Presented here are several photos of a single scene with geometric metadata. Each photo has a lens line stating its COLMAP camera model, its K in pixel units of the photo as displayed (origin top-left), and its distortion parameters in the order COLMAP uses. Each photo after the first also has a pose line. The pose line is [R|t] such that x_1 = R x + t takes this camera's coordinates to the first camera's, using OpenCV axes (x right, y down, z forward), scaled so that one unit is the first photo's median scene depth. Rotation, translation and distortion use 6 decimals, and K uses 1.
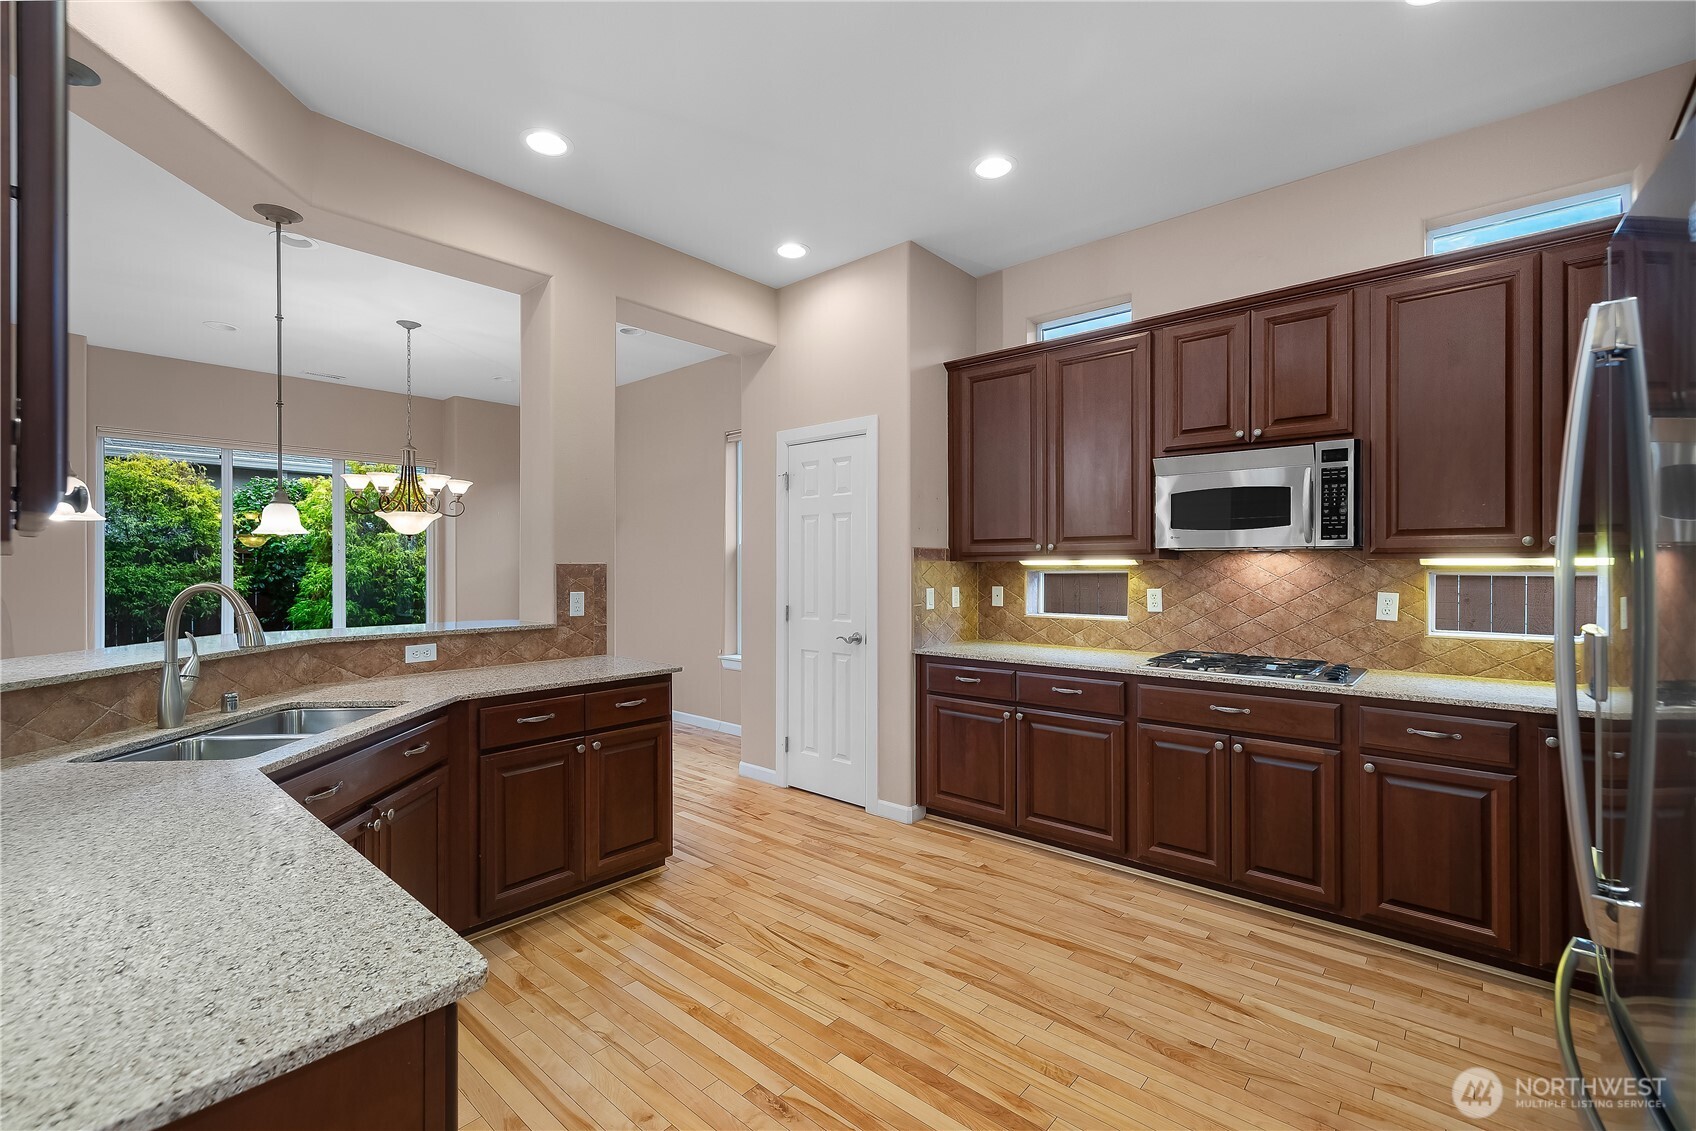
lens RADIAL K [[730.2, 0, 854.8], [0, 730.2, 562.6], [0, 0, 1]] dist [0.000582, 0.000046]
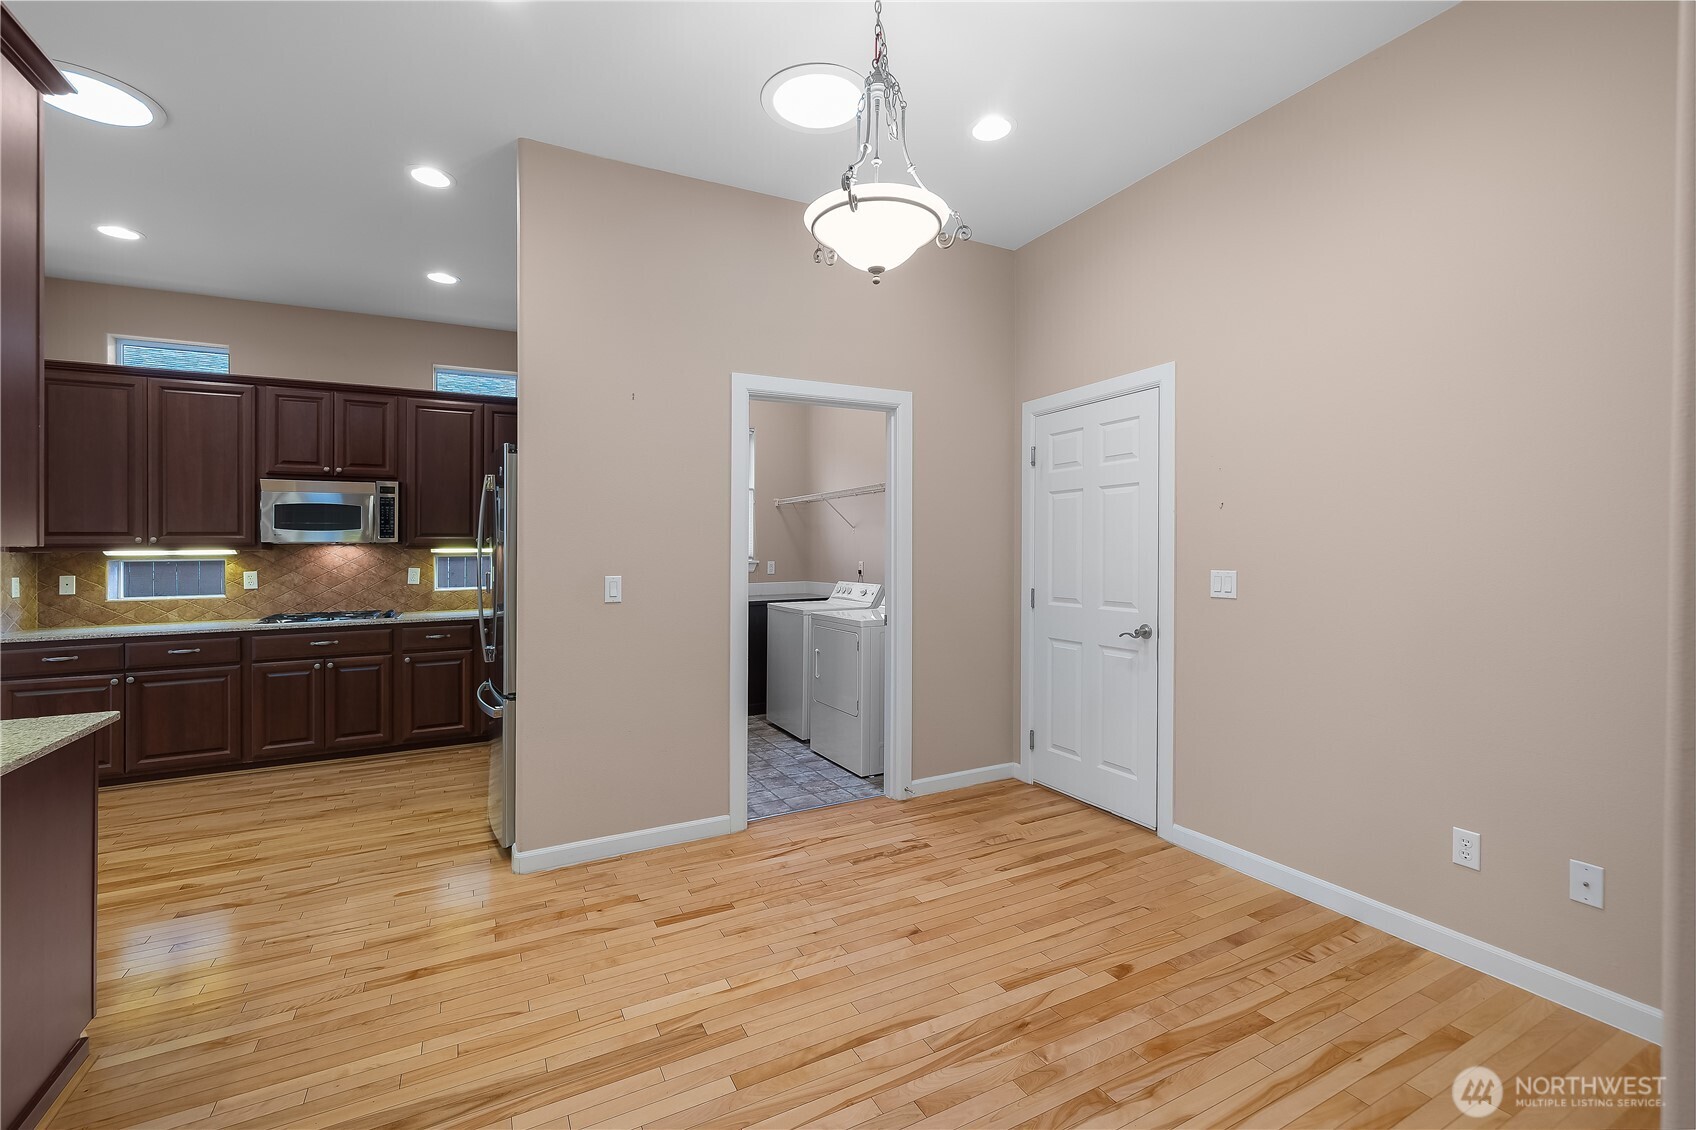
lens RADIAL K [[725.7, 0, 845.2], [0, 725.7, 535.2], [0, 0, 1]] dist [-0.000482, -0.000118]
pose [[0.369369, 0.015104, 0.929160, -0.505401], [0.006217, 0.999805, -0.018723, 0.000700], [-0.929262, 0.012692, 0.369204, -0.604654]]
